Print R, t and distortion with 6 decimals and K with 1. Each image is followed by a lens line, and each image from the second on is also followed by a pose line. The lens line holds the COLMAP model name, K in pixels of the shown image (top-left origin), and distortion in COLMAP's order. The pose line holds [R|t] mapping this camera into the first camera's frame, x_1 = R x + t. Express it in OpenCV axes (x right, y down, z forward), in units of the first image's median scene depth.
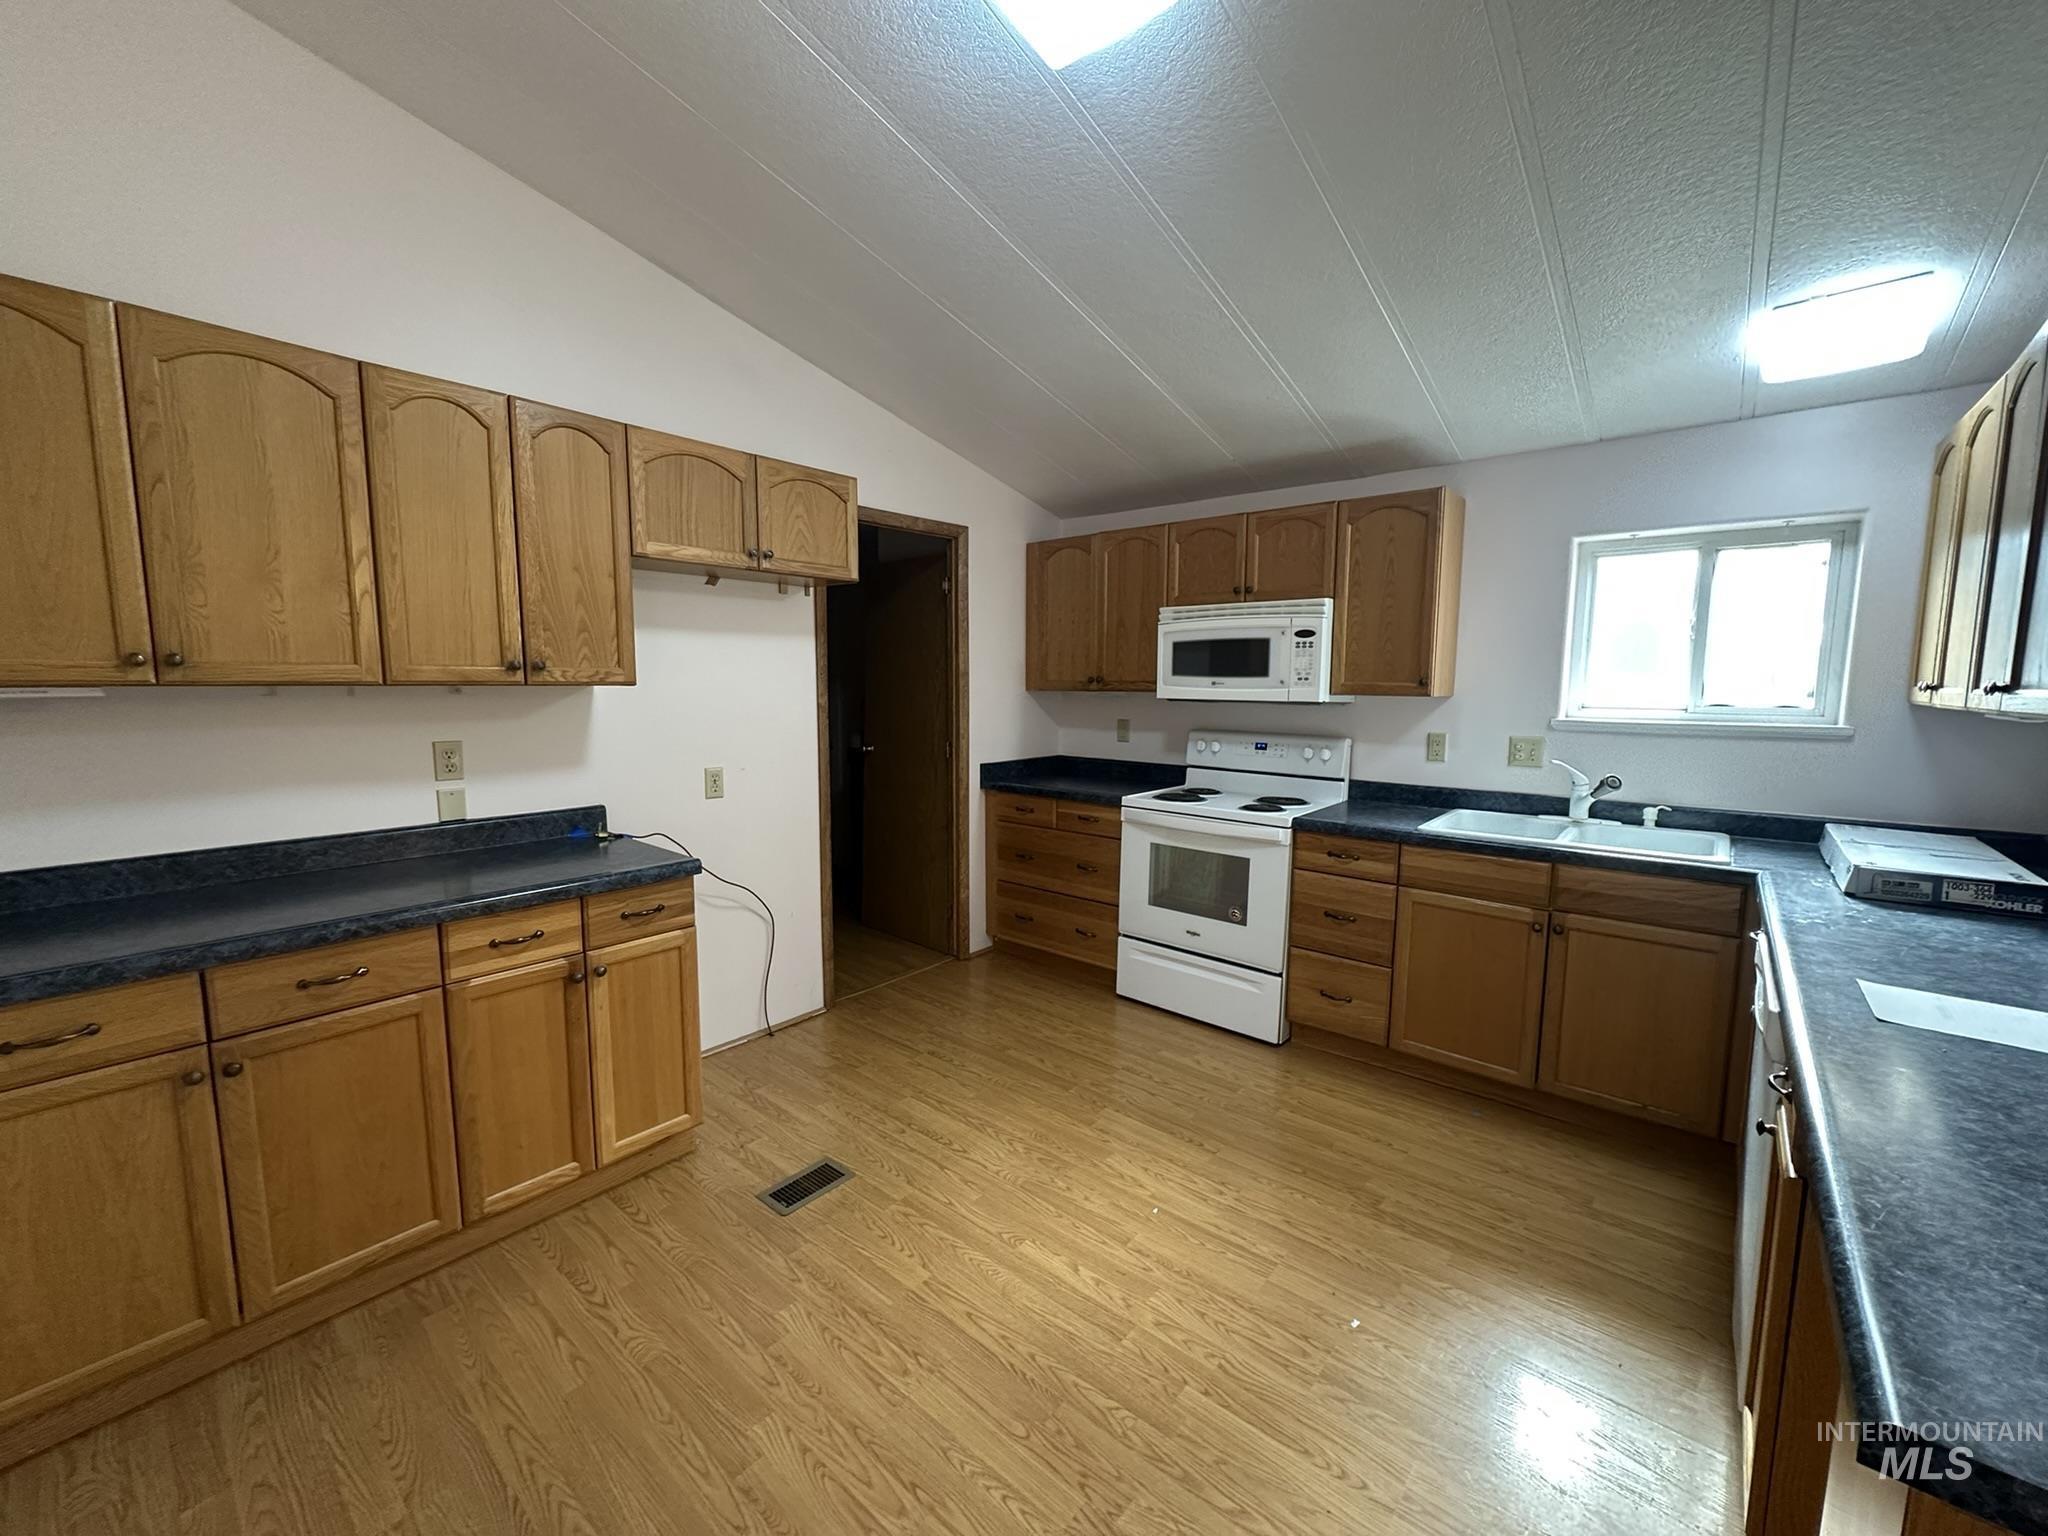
lens RADIAL K [[810.7, 0, 1028.4], [0, 810.7, 768.9], [0, 0, 1]] dist [-0.006226, 0.000427]
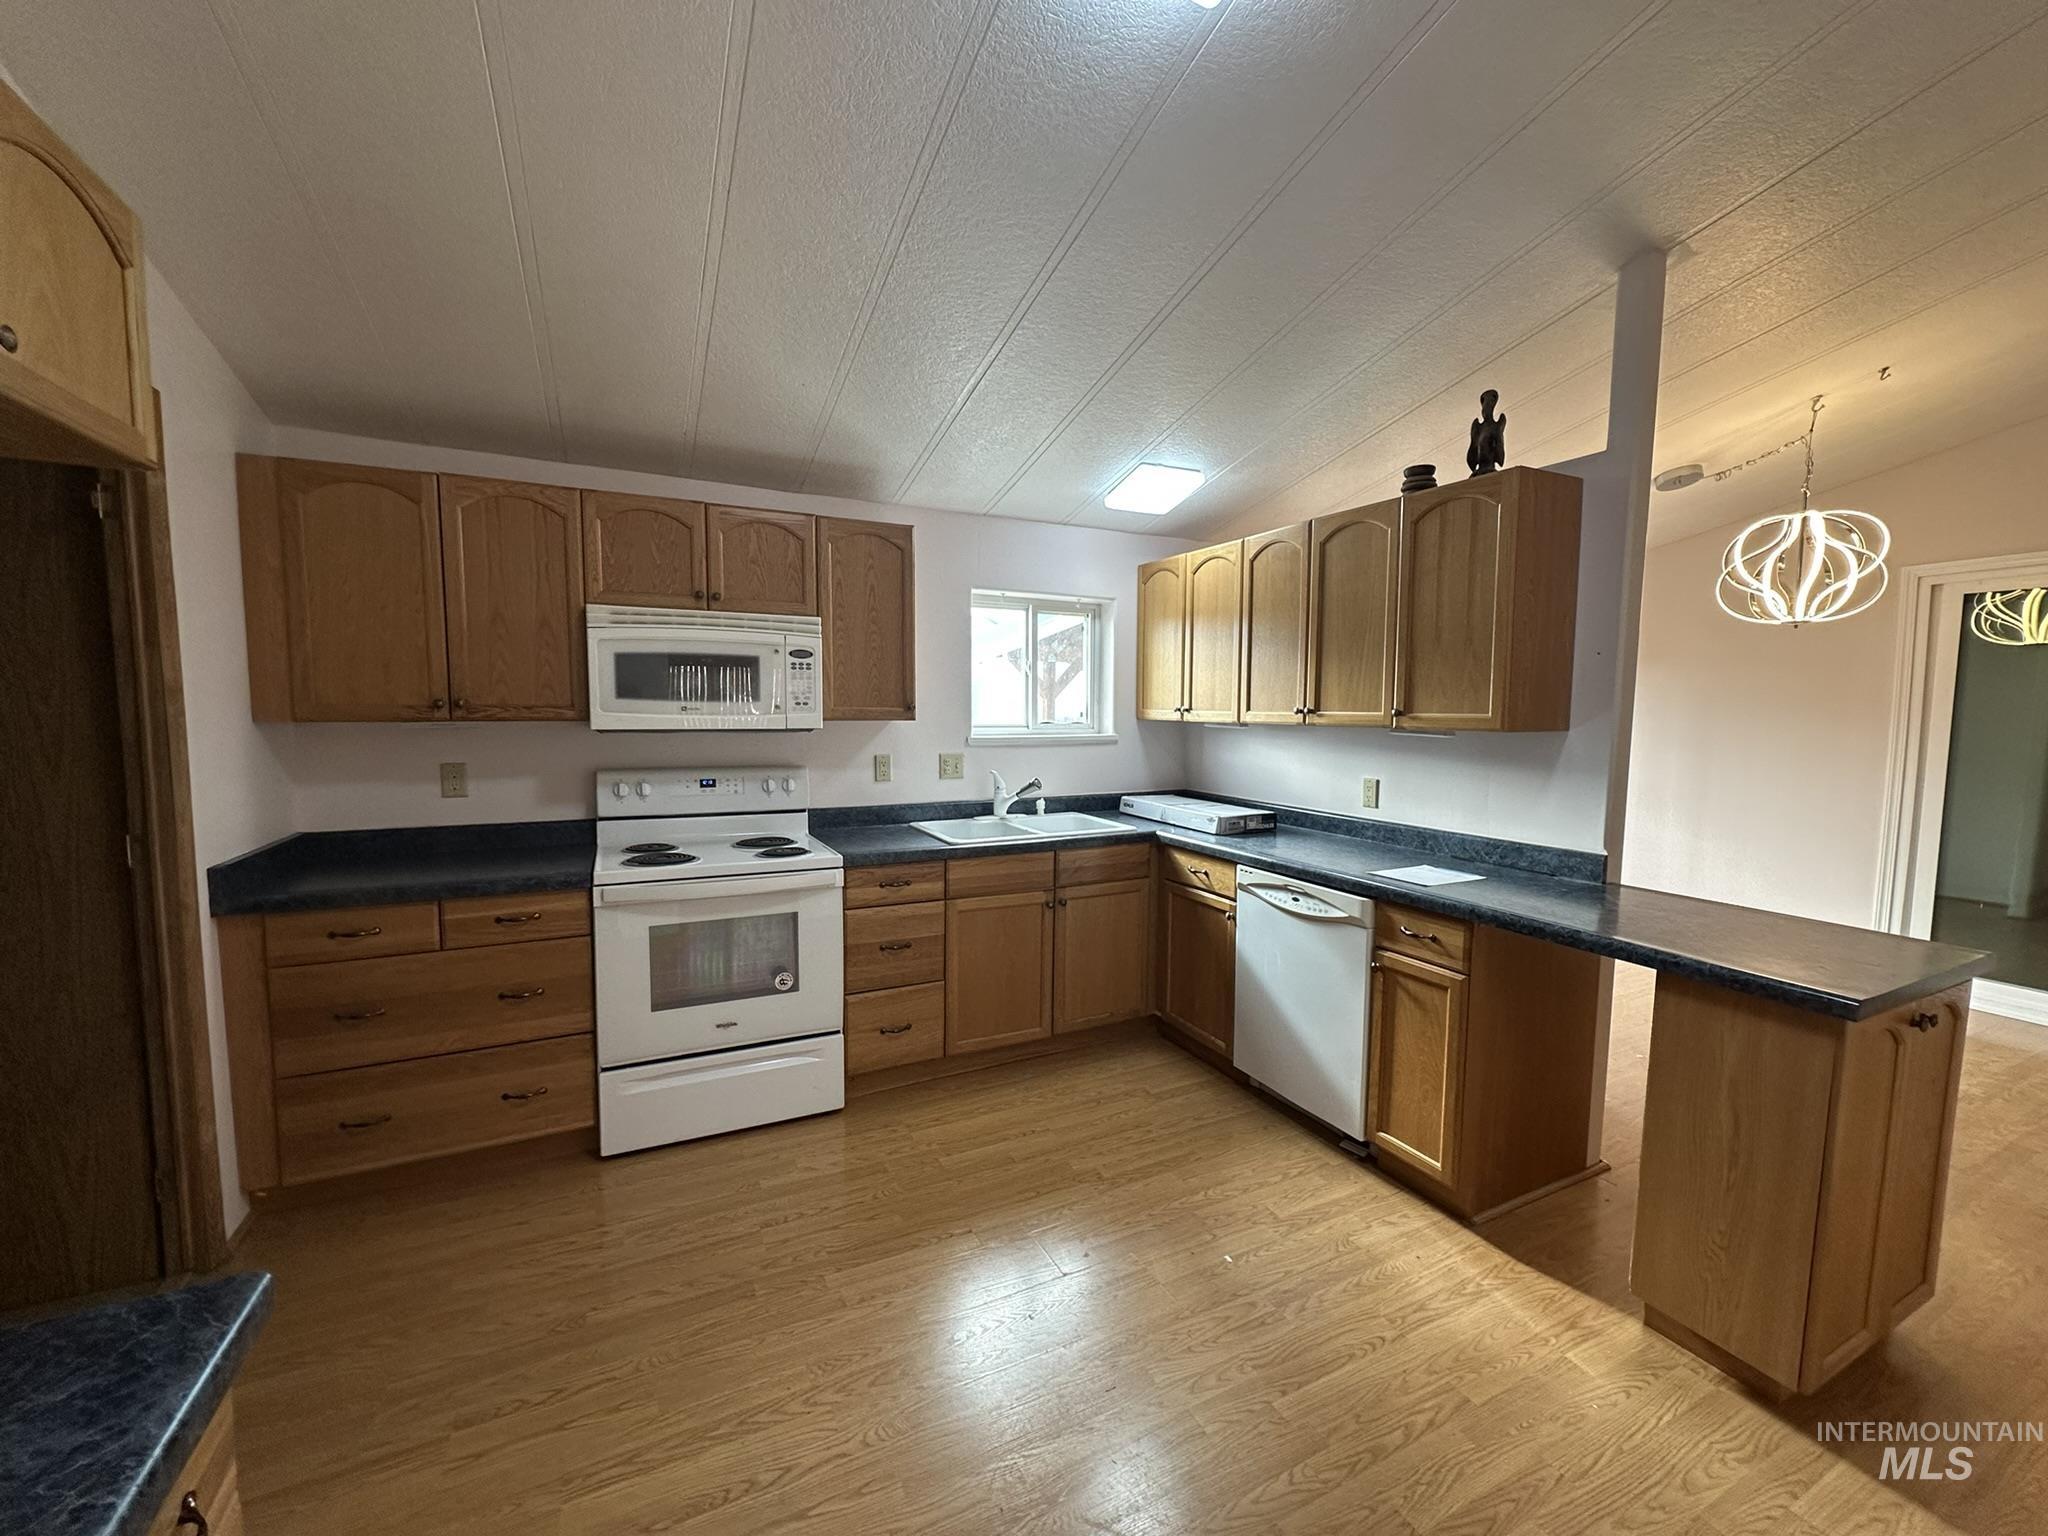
lens RADIAL K [[810.7, 0, 1032.4], [0, 810.7, 770.2], [0, 0, 1]] dist [-0.006226, 0.000427]
pose [[0.391940, -0.074500, 0.916969, -0.411654], [0.095607, 0.994617, 0.039943, -0.050400], [-0.915009, 0.072014, 0.396953, 0.423901]]
